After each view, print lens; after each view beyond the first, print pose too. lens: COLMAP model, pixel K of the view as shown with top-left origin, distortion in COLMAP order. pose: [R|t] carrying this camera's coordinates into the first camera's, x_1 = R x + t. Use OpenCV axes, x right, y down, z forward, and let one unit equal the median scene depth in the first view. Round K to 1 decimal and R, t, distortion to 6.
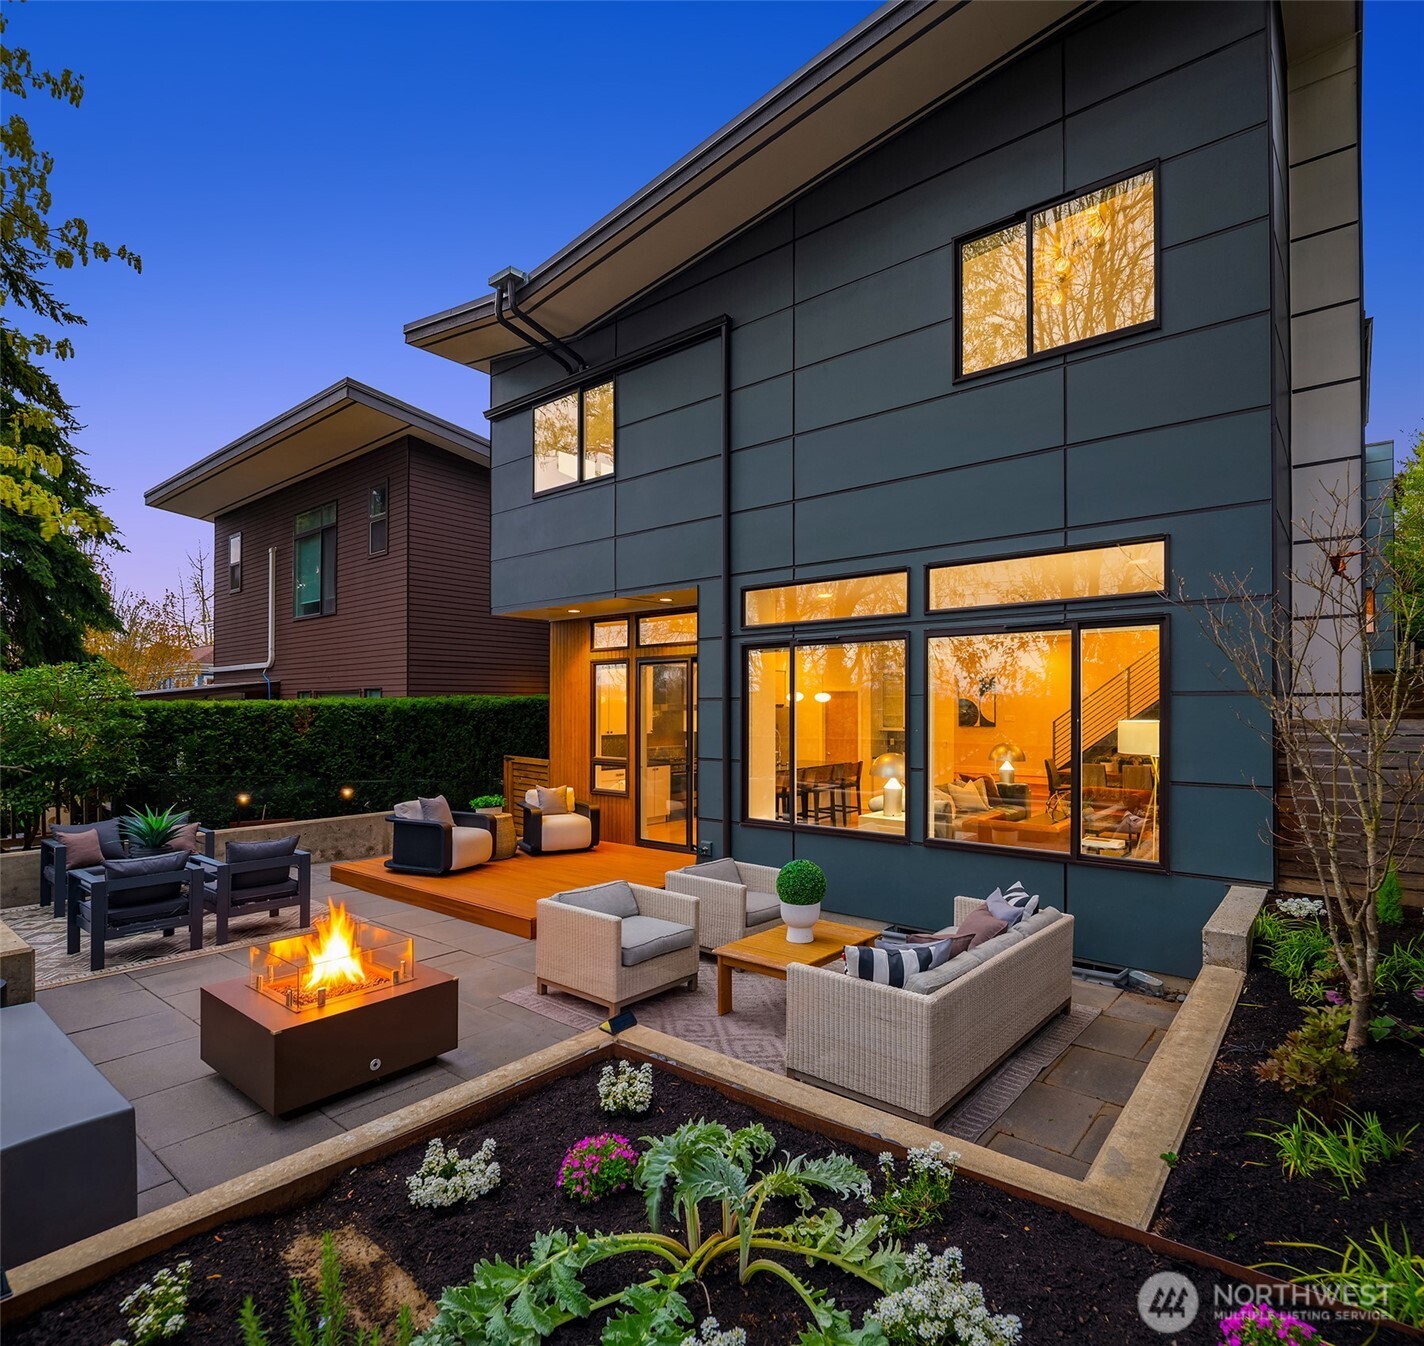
lens RADIAL K [[764.0, 0, 744.5], [0, 764.0, 711.0], [0, 0, 1]] dist [0.000161, -0.000228]
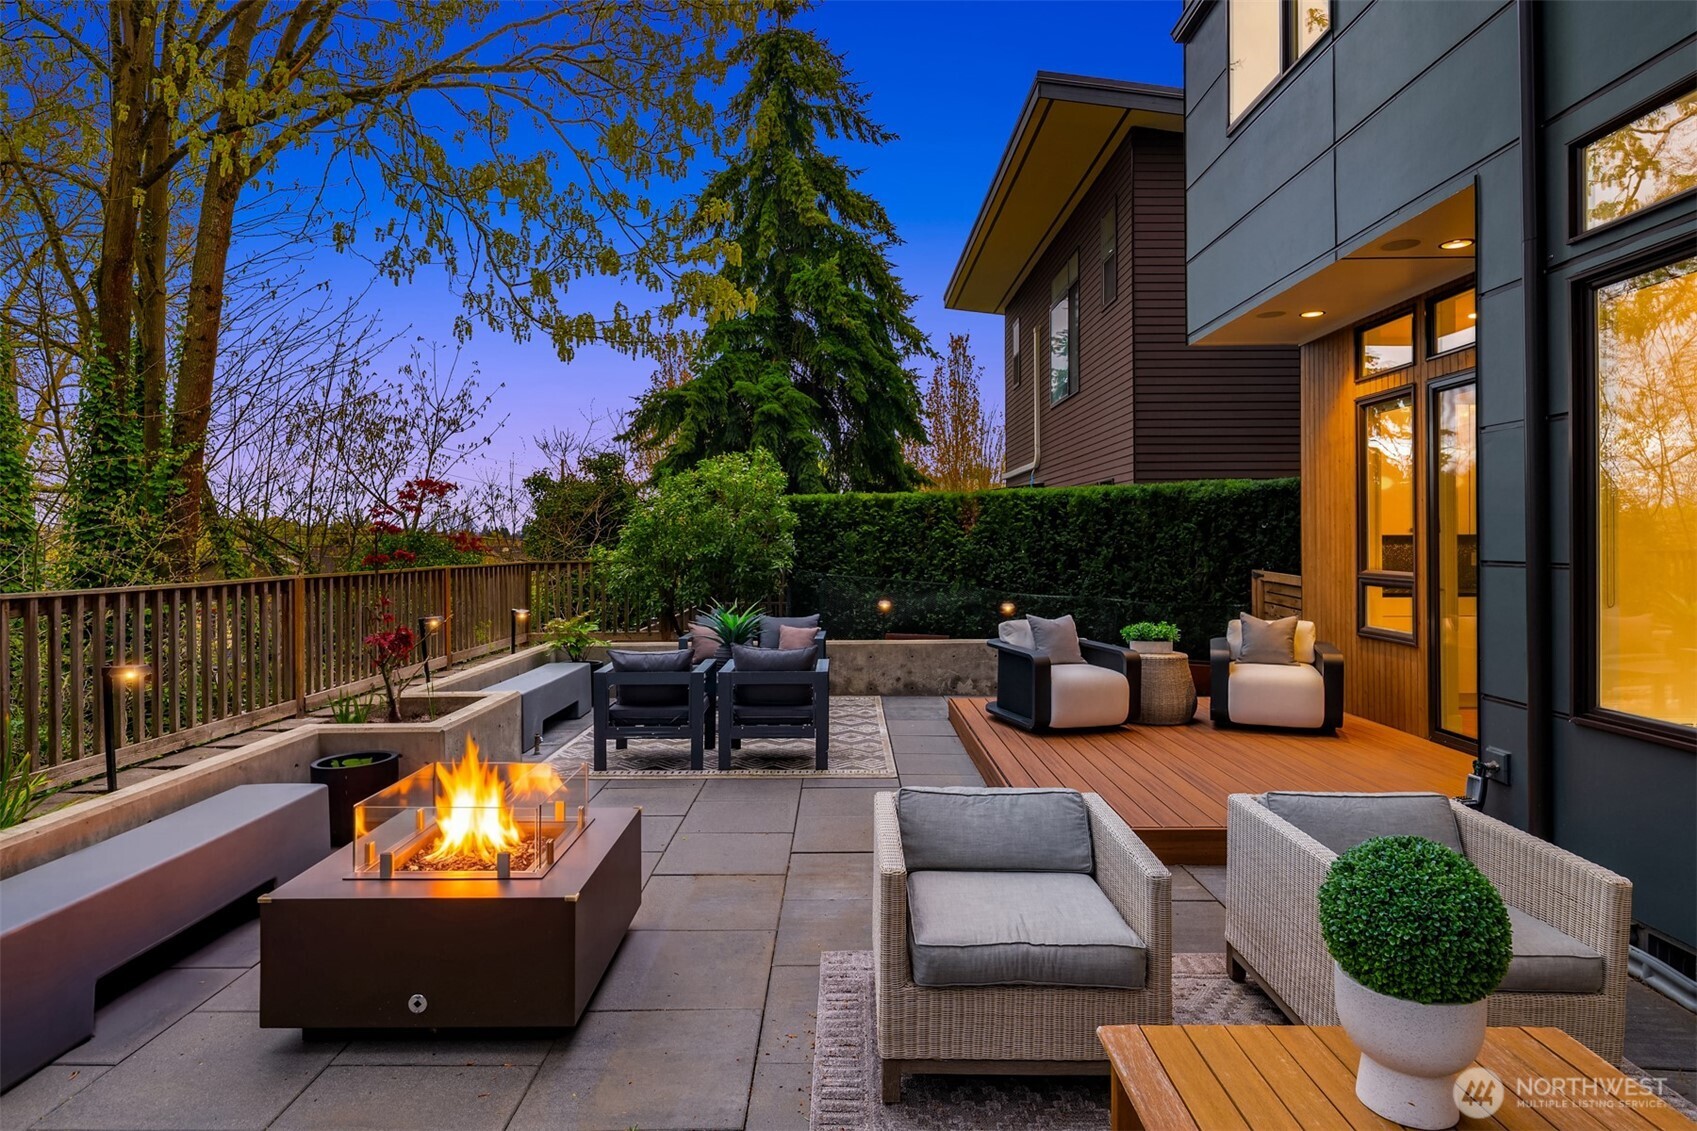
lens RADIAL K [[938.6, 0, 850.3], [0, 938.6, 545.4], [0, 0, 1]] dist [0.003763, -0.007997]
pose [[0.631335, 0.002838, -0.775505, 0.103546], [0.004714, 0.999961, 0.007498, 0.035682], [0.775496, -0.008390, 0.631297, 0.281375]]
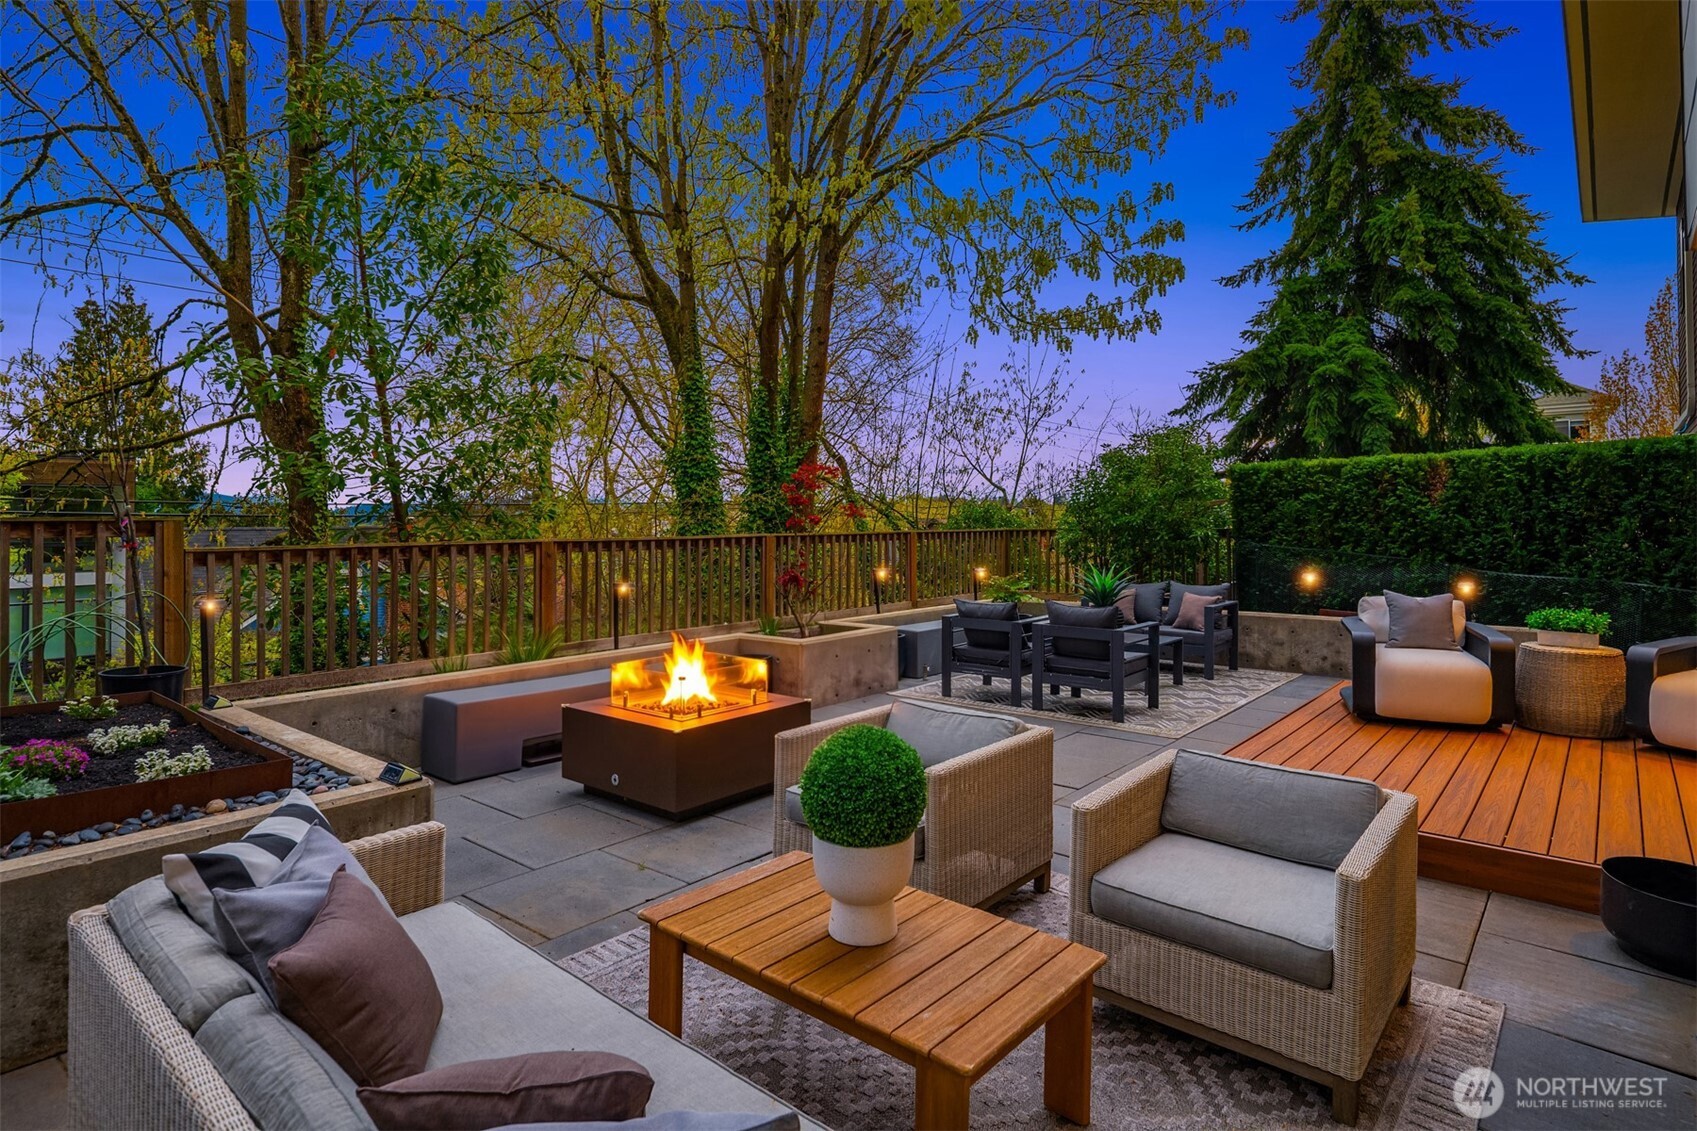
lens RADIAL K [[938.6, 0, 884.3], [0, 938.6, 509.5], [0, 0, 1]] dist [0.003763, -0.007997]
pose [[-0.013998, -0.006097, -0.999883, 0.280398], [0.004977, 0.999969, -0.006168, 0.041470], [0.999890, -0.005063, -0.013967, 0.504035]]
